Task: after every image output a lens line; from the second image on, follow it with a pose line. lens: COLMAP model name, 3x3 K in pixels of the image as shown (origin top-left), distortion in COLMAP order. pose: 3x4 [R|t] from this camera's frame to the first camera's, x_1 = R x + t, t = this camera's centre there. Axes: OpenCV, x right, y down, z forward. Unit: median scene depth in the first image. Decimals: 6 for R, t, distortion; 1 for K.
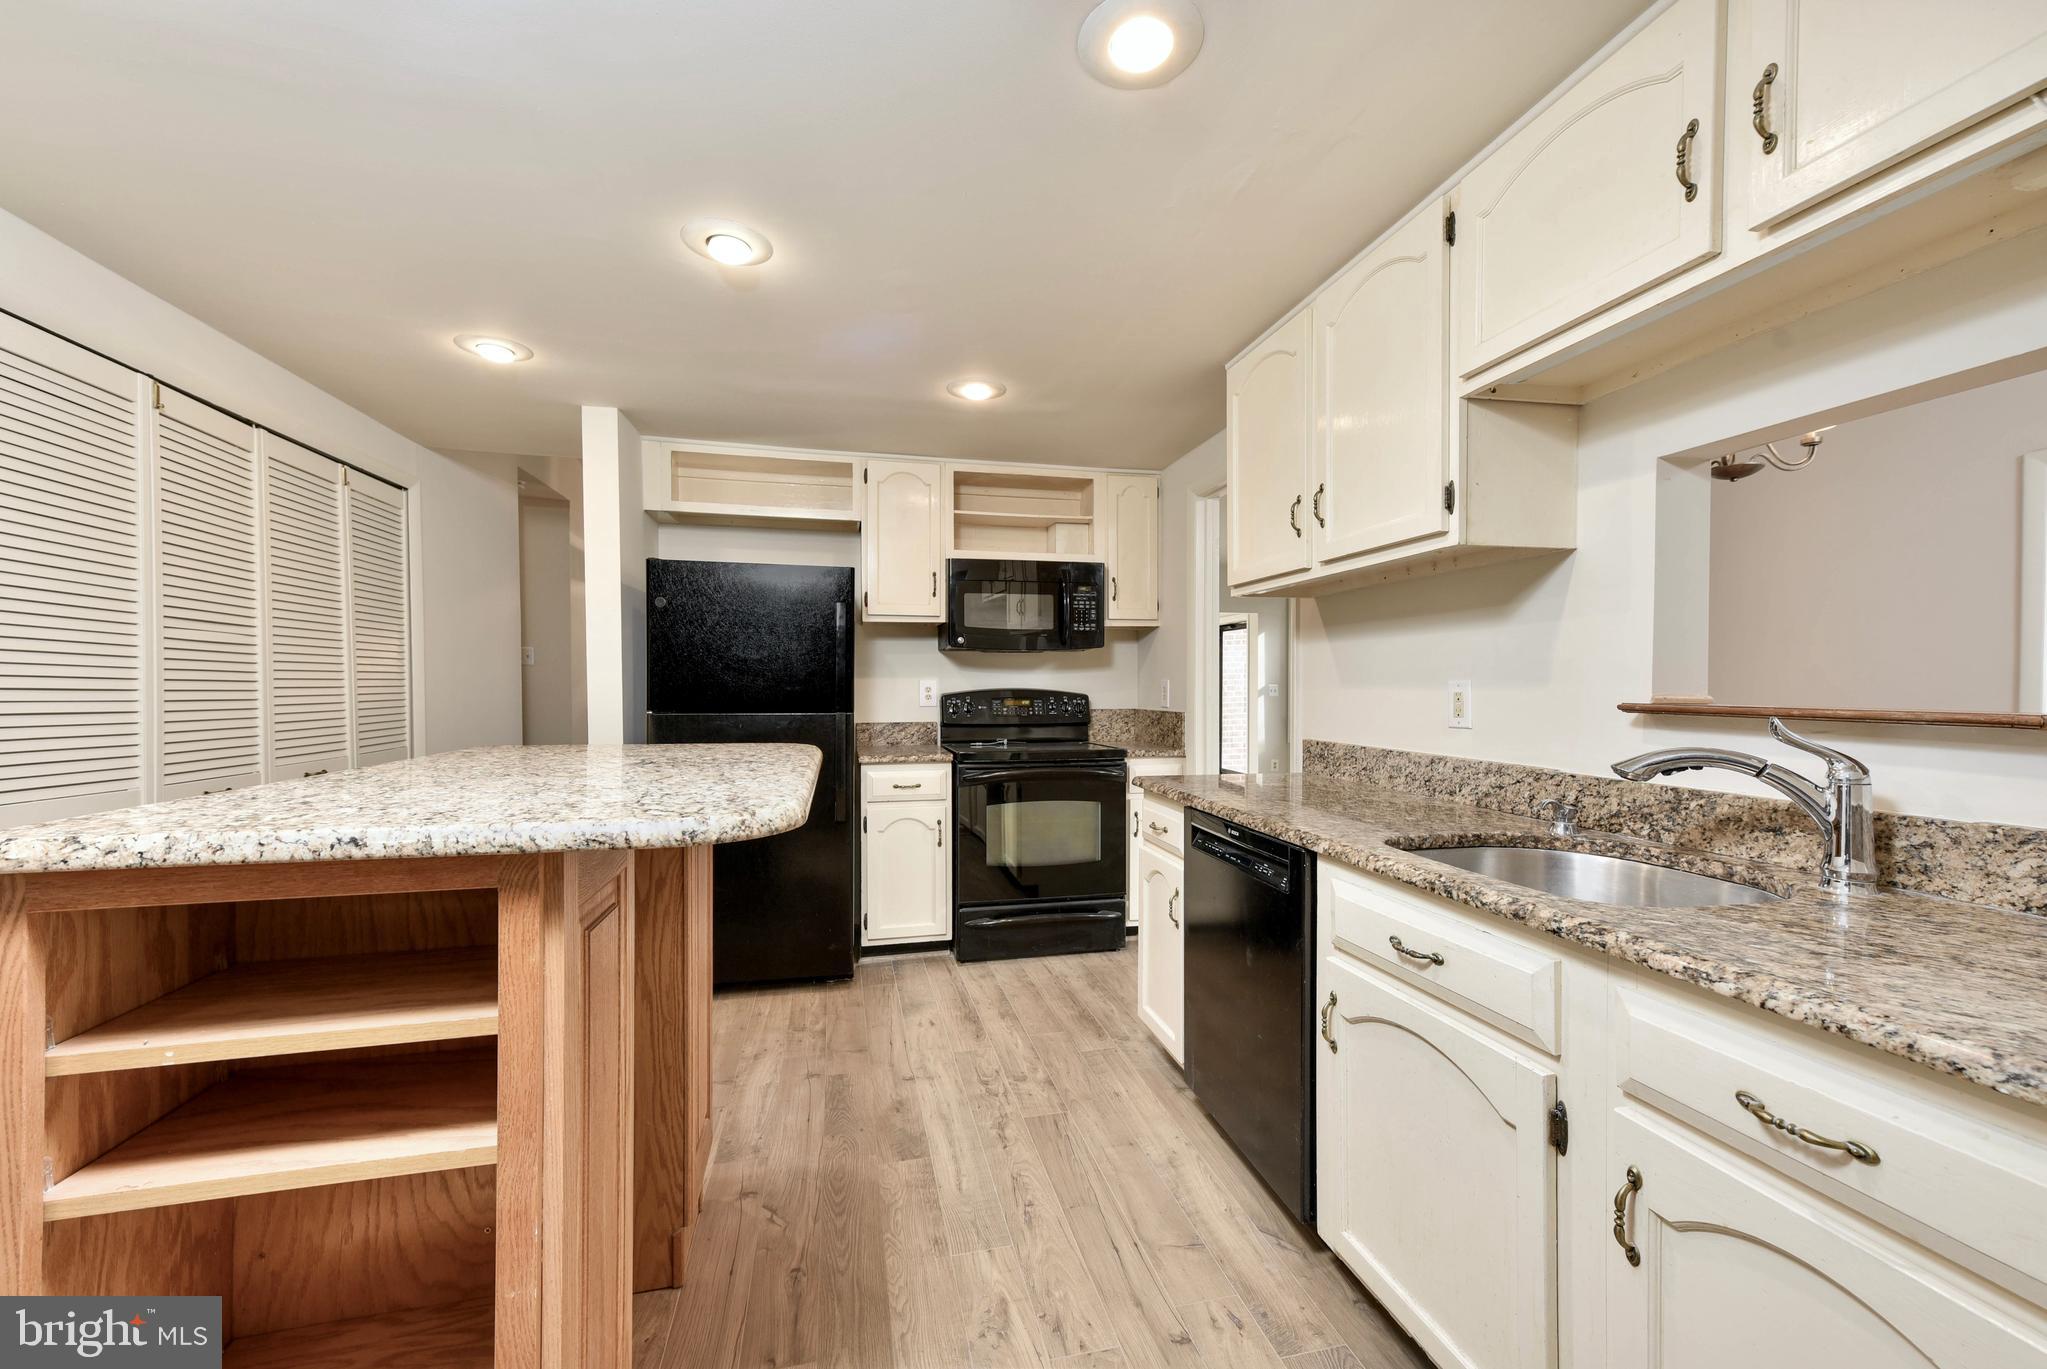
lens RADIAL K [[814.5, 0, 1021.5], [0, 814.5, 688.8], [0, 0, 1]] dist [0.003192, 0.000205]
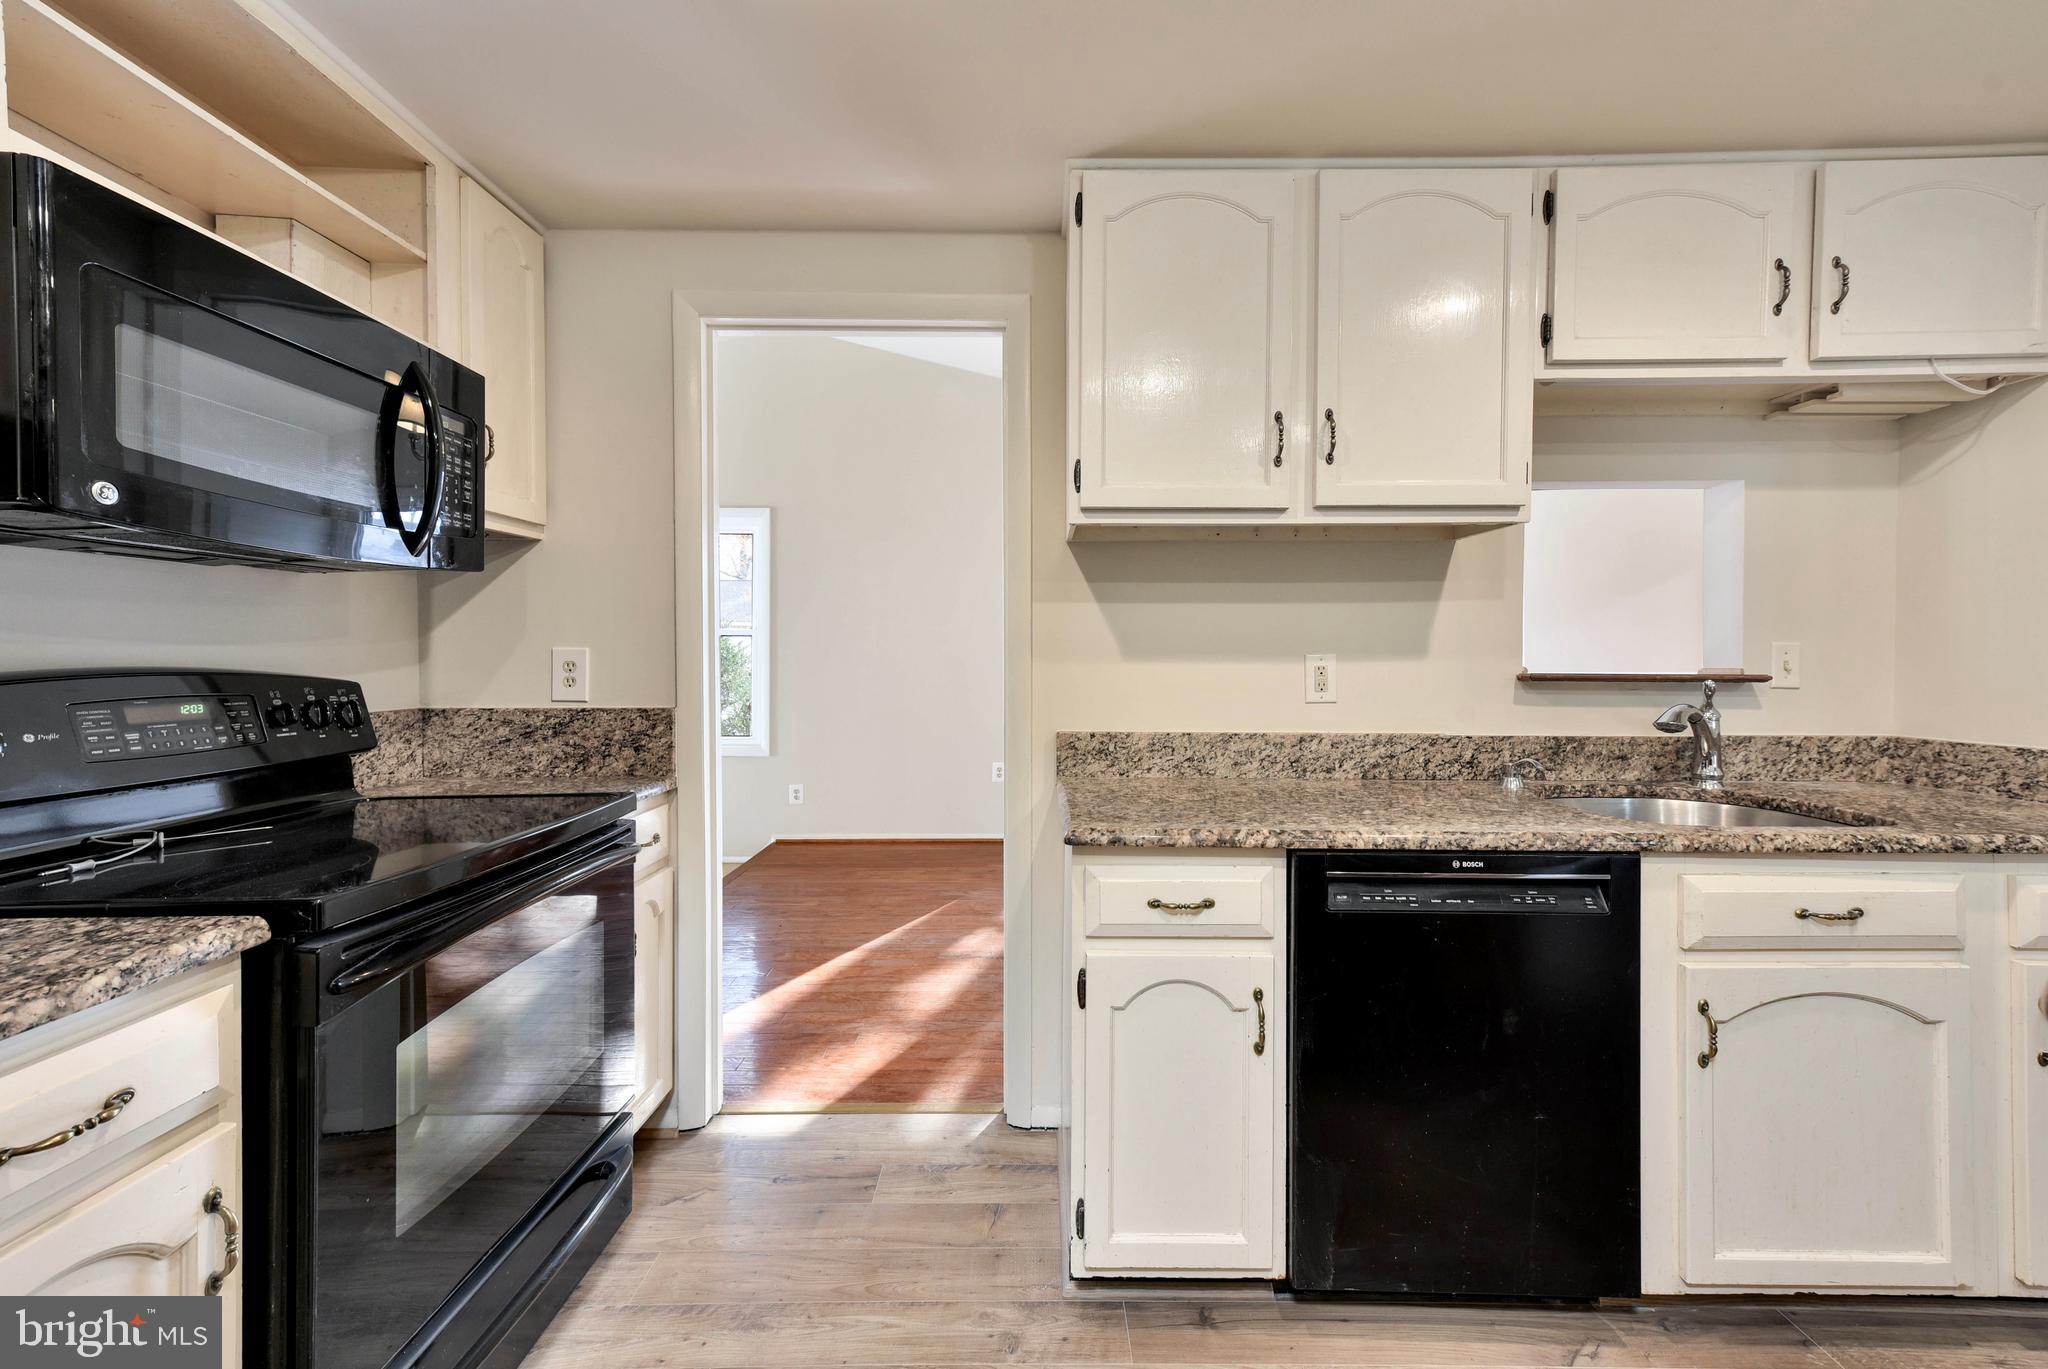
lens RADIAL K [[814.9, 0, 1026.3], [0, 814.9, 667.9], [0, 0, 1]] dist [0.003192, 0.000205]
pose [[0.208565, -0.018604, 0.977832, -0.518883], [0.001934, 0.999825, 0.018610, -0.012926], [-0.978007, -0.001990, 0.208564, 1.214759]]
